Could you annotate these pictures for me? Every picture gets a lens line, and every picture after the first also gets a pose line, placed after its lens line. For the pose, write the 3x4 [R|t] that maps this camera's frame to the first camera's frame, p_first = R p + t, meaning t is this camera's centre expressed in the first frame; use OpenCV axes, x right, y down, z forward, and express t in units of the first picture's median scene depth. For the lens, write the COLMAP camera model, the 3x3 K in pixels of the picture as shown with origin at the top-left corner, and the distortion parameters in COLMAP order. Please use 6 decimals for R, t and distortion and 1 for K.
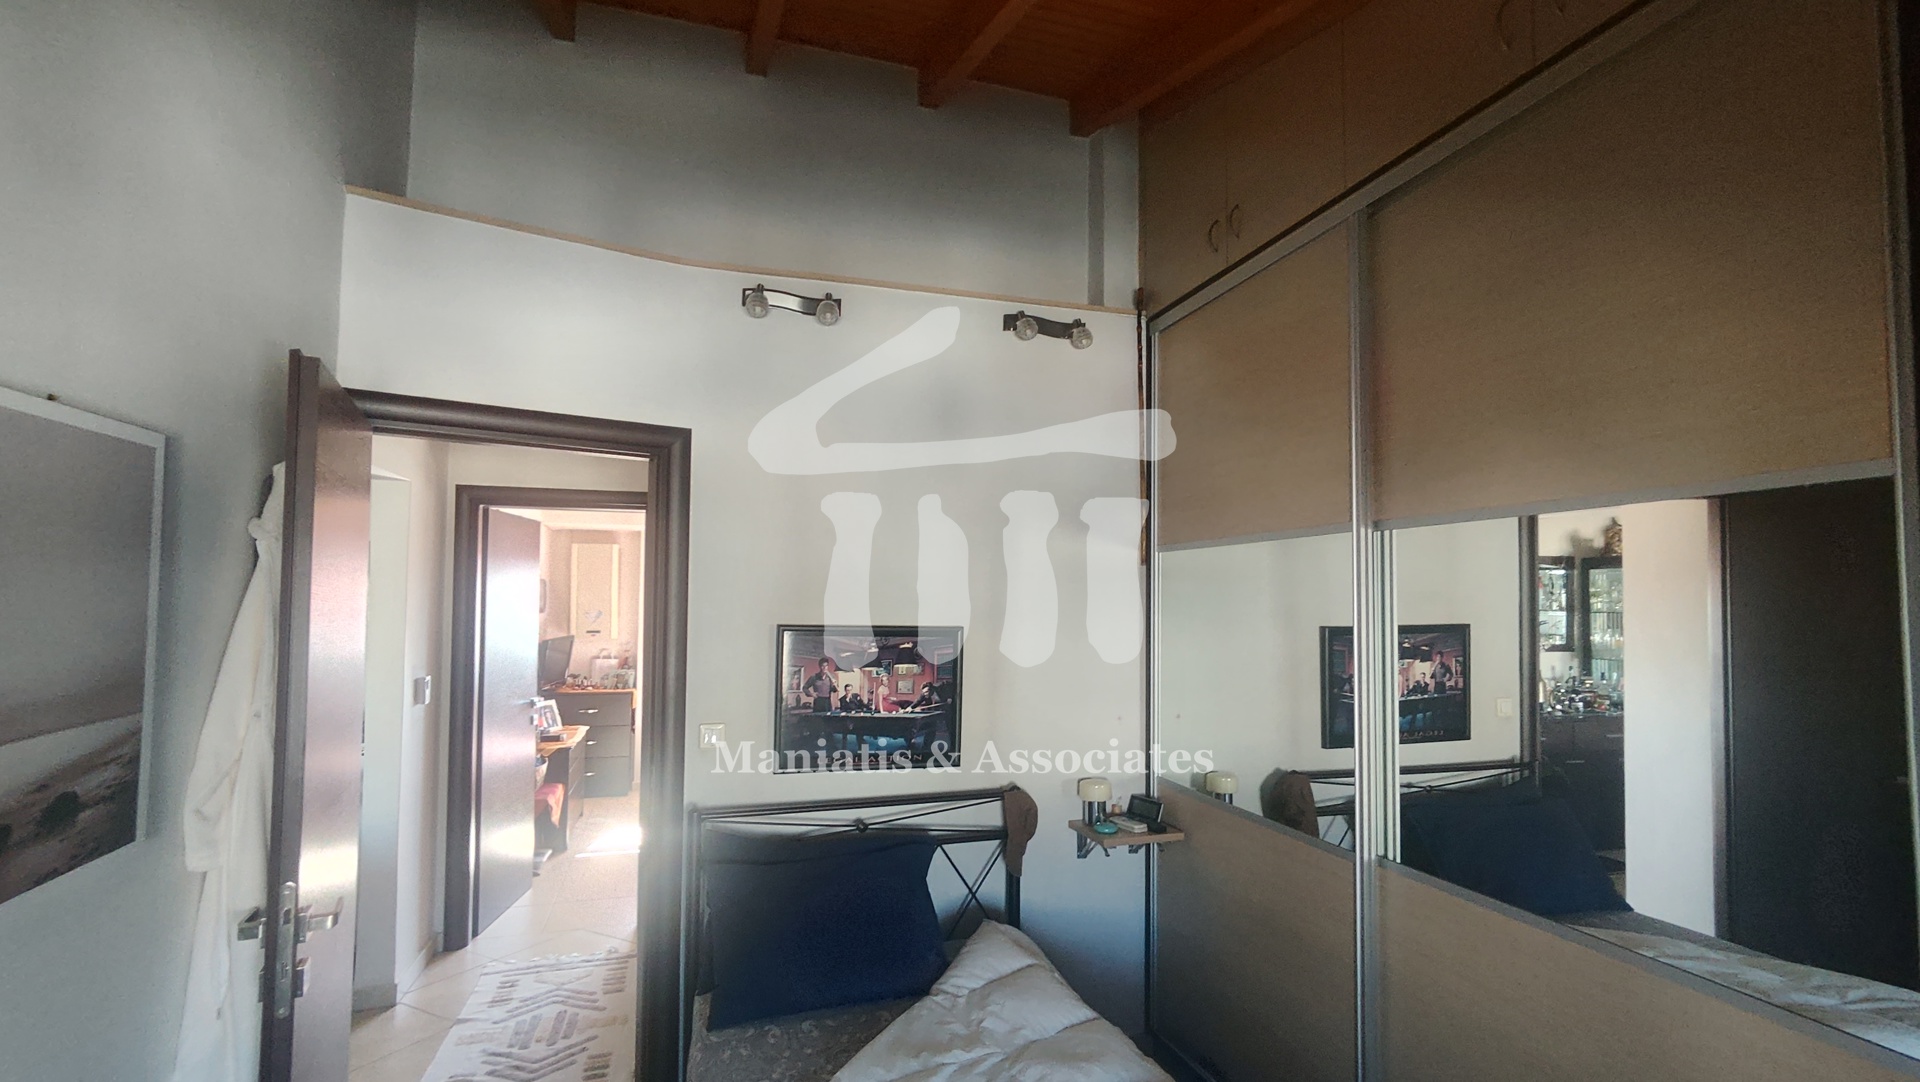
lens RADIAL K [[866.6, 0, 958.9], [0, 866.6, 553.4], [0, 0, 1]] dist [0.003883, -0.000626]
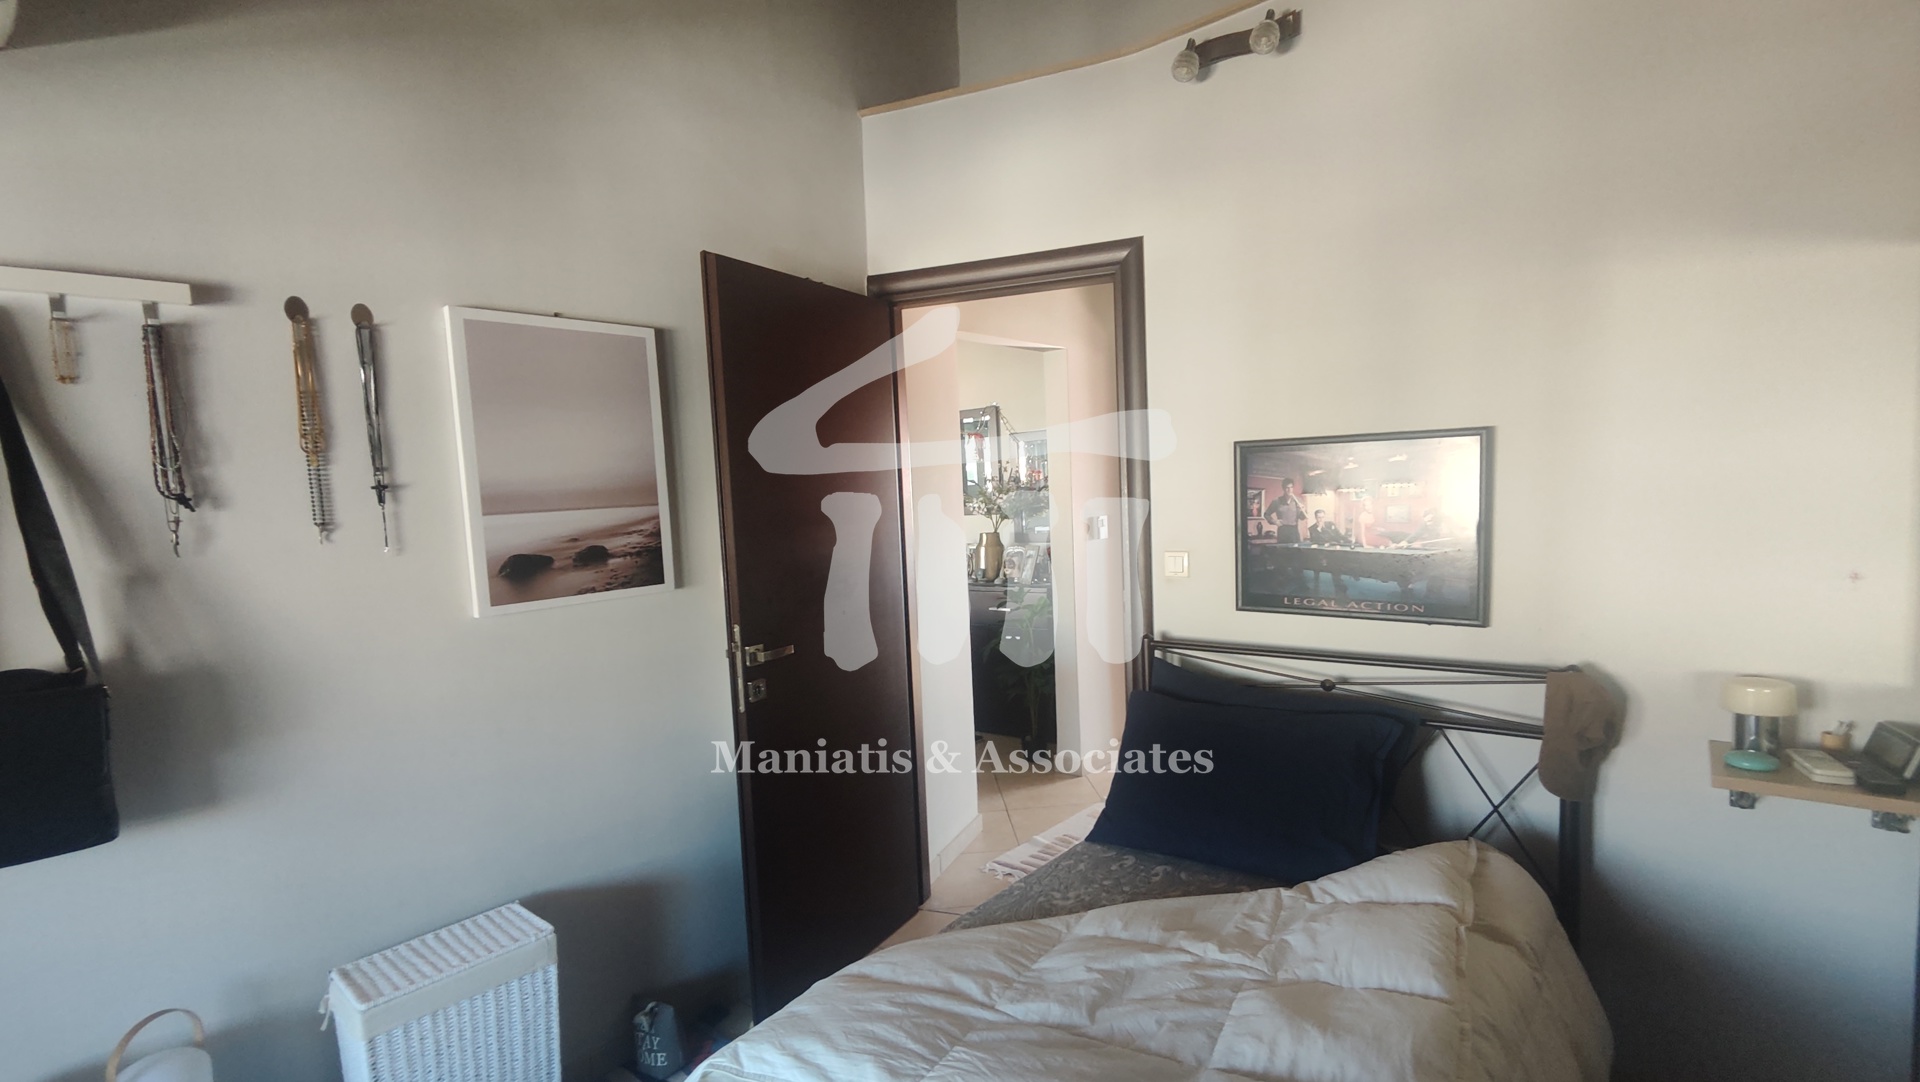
lens RADIAL K [[866.6, 0, 994.5], [0, 866.6, 546.9], [0, 0, 1]] dist [0.003883, -0.000626]
pose [[0.558481, 0.024948, -0.829142, 0.374639], [0.091687, 0.991567, 0.091592, 0.084966], [0.824435, -0.127174, 0.551483, 0.310928]]
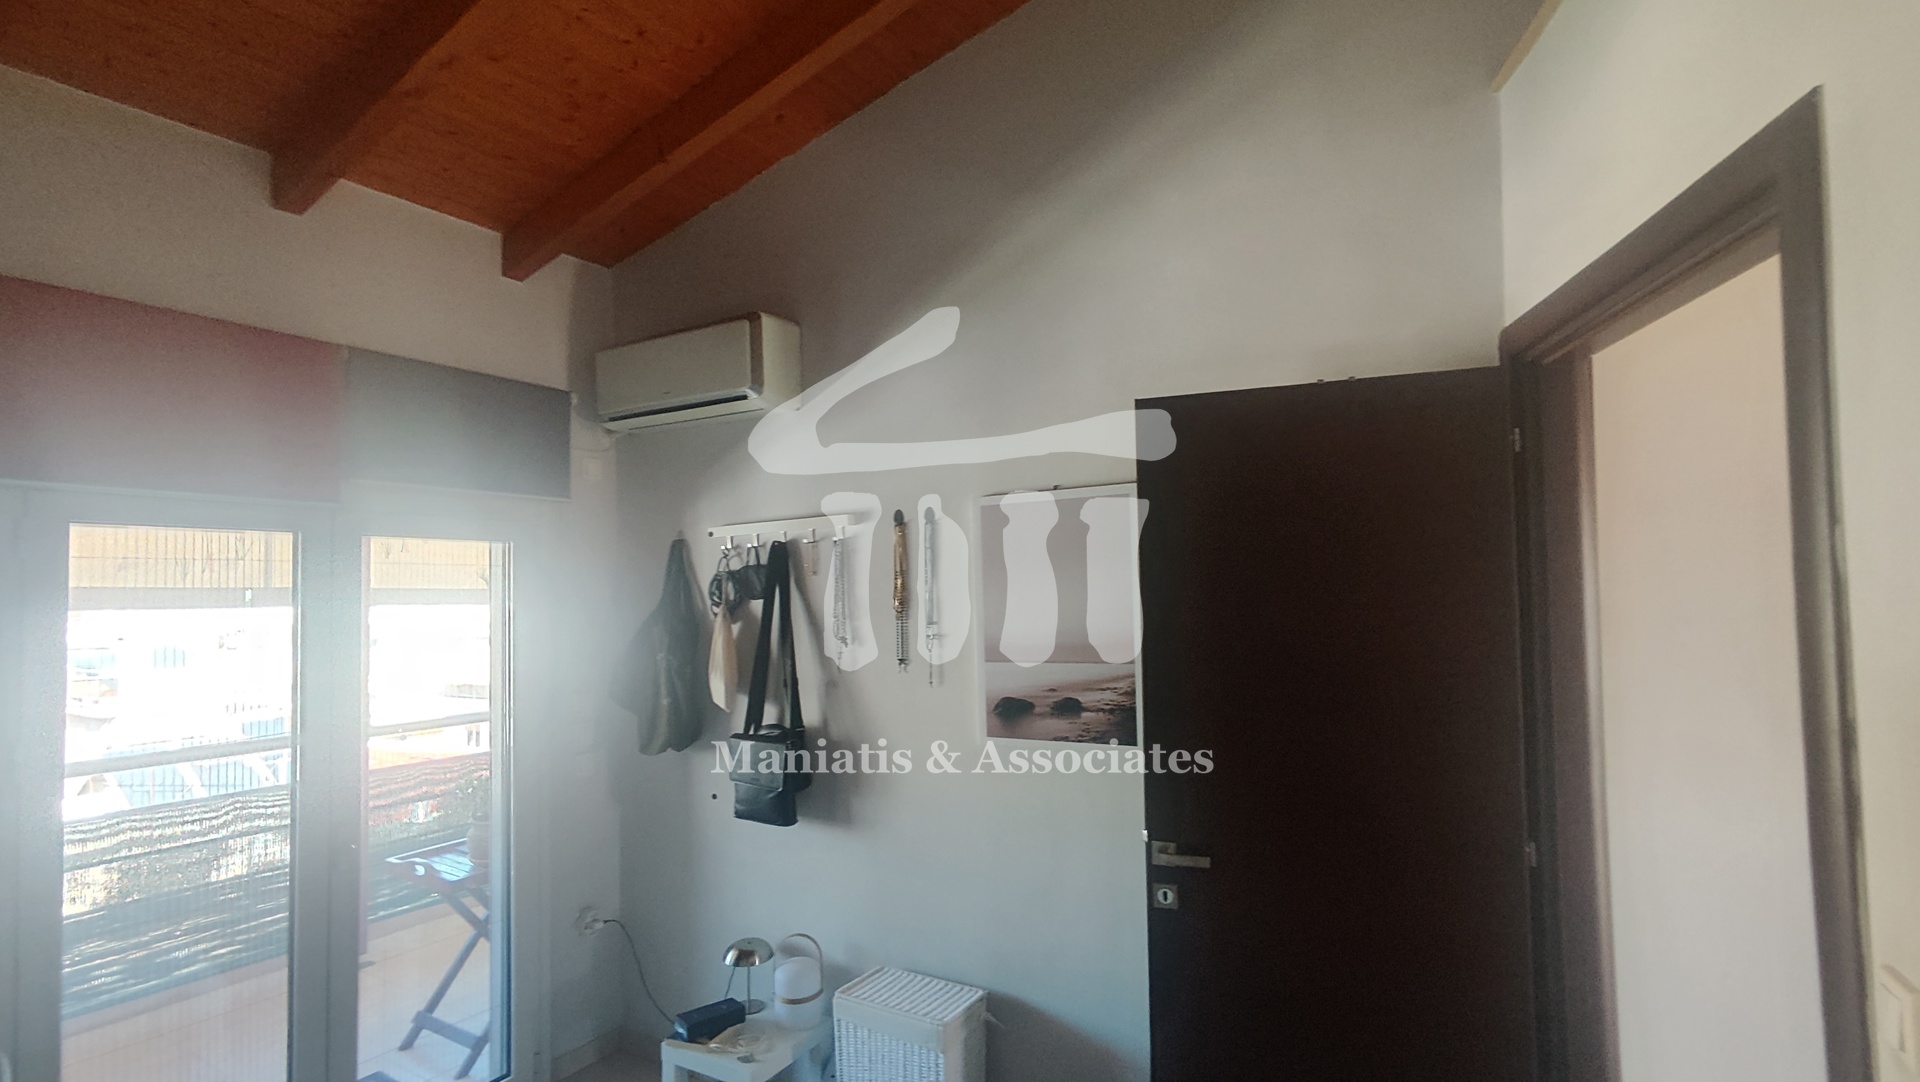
lens RADIAL K [[866.6, 0, 959.3], [0, 866.6, 555.1], [0, 0, 1]] dist [0.003883, -0.000626]
pose [[-0.732184, -0.031538, -0.680376, 0.177230], [0.044326, 0.994603, -0.093805, 0.060542], [0.679663, -0.098841, -0.726835, 0.973383]]
